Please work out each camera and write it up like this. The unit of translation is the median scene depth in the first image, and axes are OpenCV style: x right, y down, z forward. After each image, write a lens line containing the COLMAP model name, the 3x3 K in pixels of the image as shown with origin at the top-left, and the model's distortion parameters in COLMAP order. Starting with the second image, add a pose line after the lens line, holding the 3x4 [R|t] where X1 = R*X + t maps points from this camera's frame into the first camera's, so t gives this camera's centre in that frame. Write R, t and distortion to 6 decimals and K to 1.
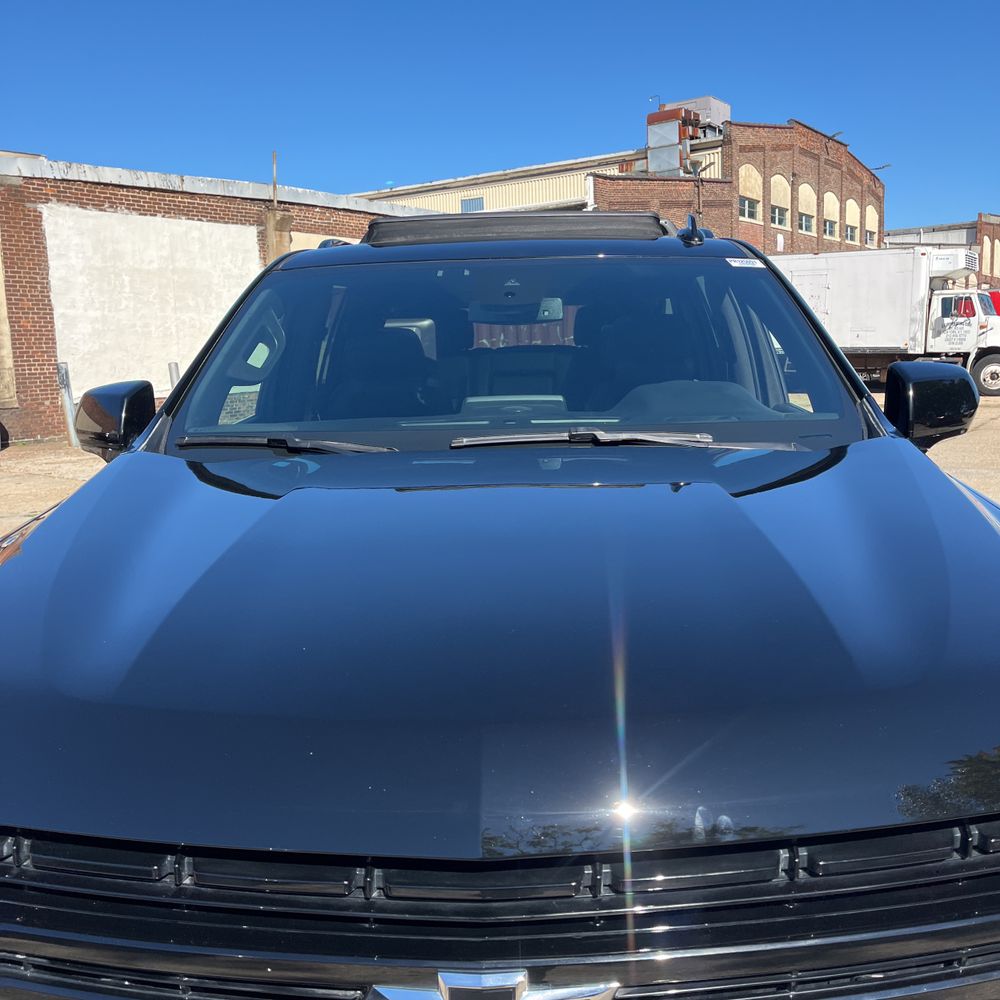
lens RADIAL K [[1014.2, 0, 509.0], [0, 1014.2, 491.5], [0, 0, 1]] dist [0.023605, 0.000000]
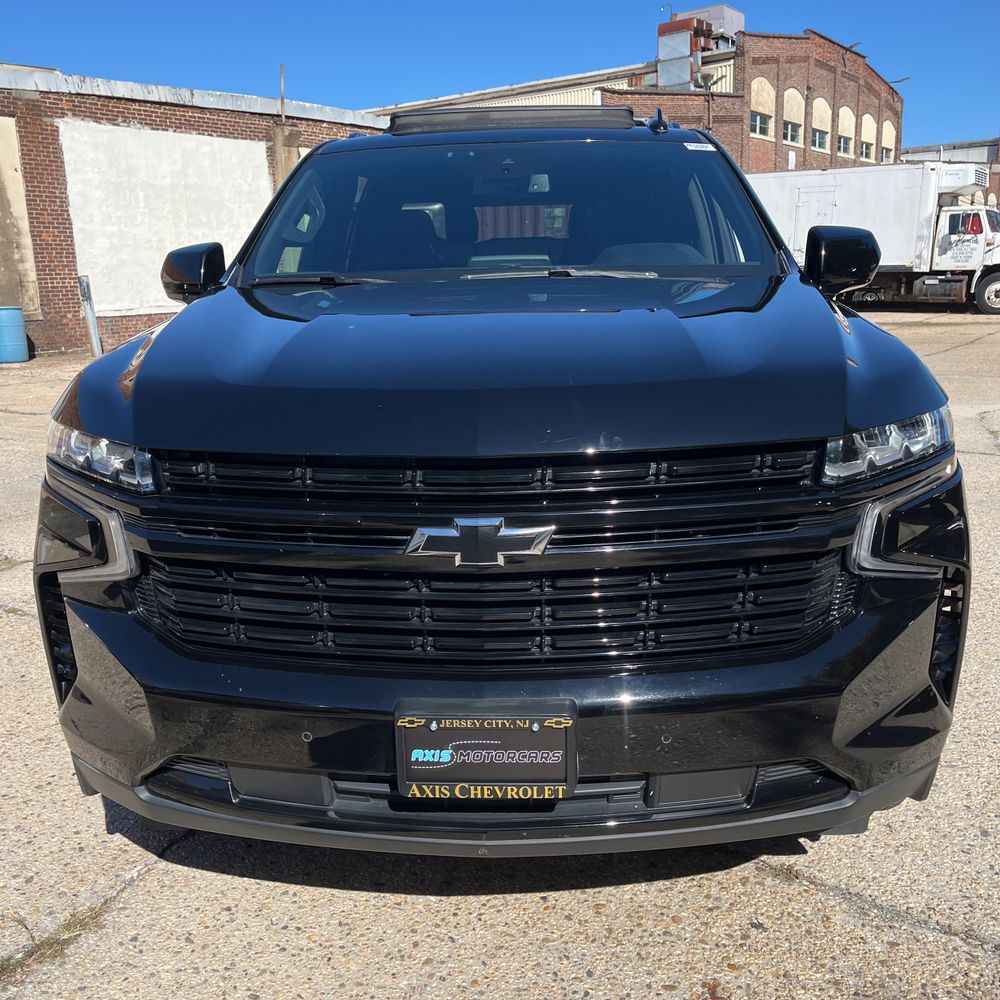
lens RADIAL K [[1014.2, 0, 490.3], [0, 1014.2, 509.0], [0, 0, 1]] dist [0.023605, 0.000000]
pose [[0.999708, 0.005972, -0.023401, 0.001836], [-0.003907, 0.996174, 0.087302, 0.015336], [0.023833, -0.087185, 0.995907, -0.039062]]
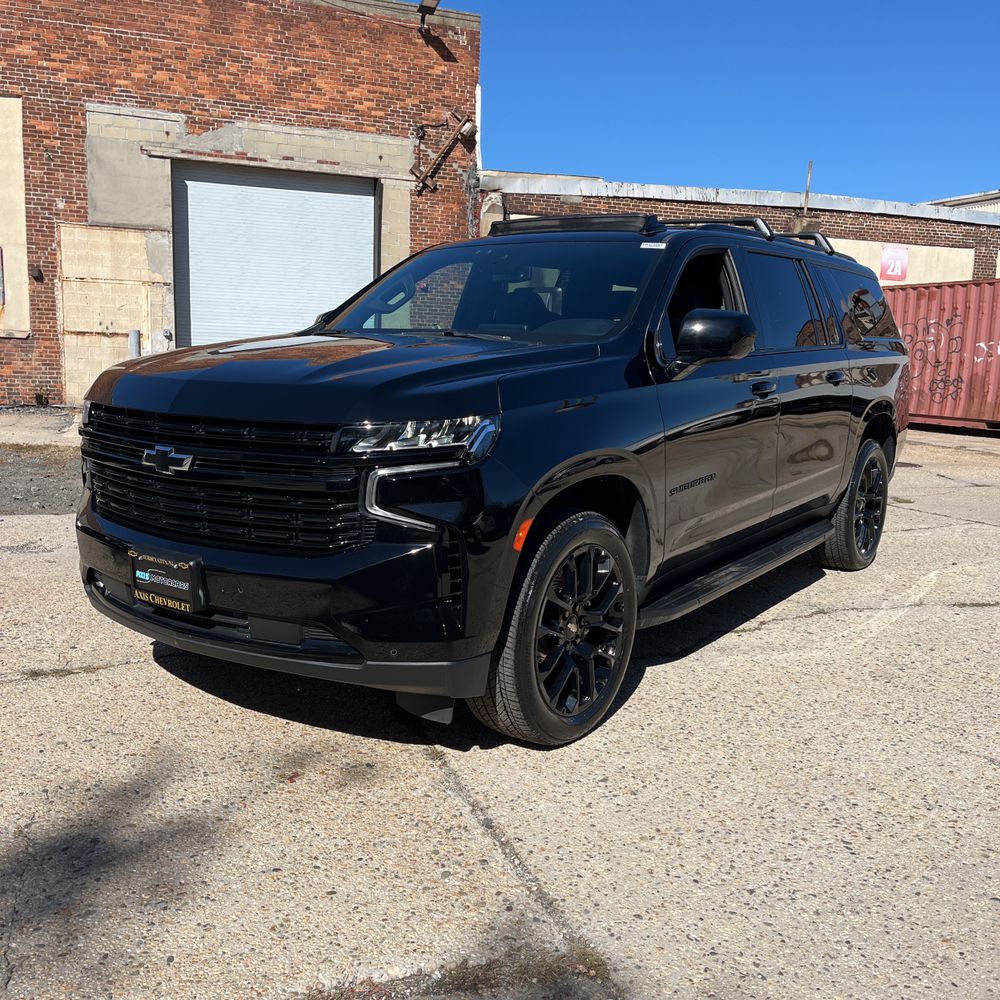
lens RADIAL K [[1014.2, 0, 503.0], [0, 1014.2, 504.7], [0, 0, 1]] dist [0.023605, 0.000000]
pose [[0.828010, 0.131610, -0.545049, 0.141036], [-0.129474, 0.990671, 0.042522, 0.019183], [0.545560, 0.035361, 0.837325, -0.059980]]
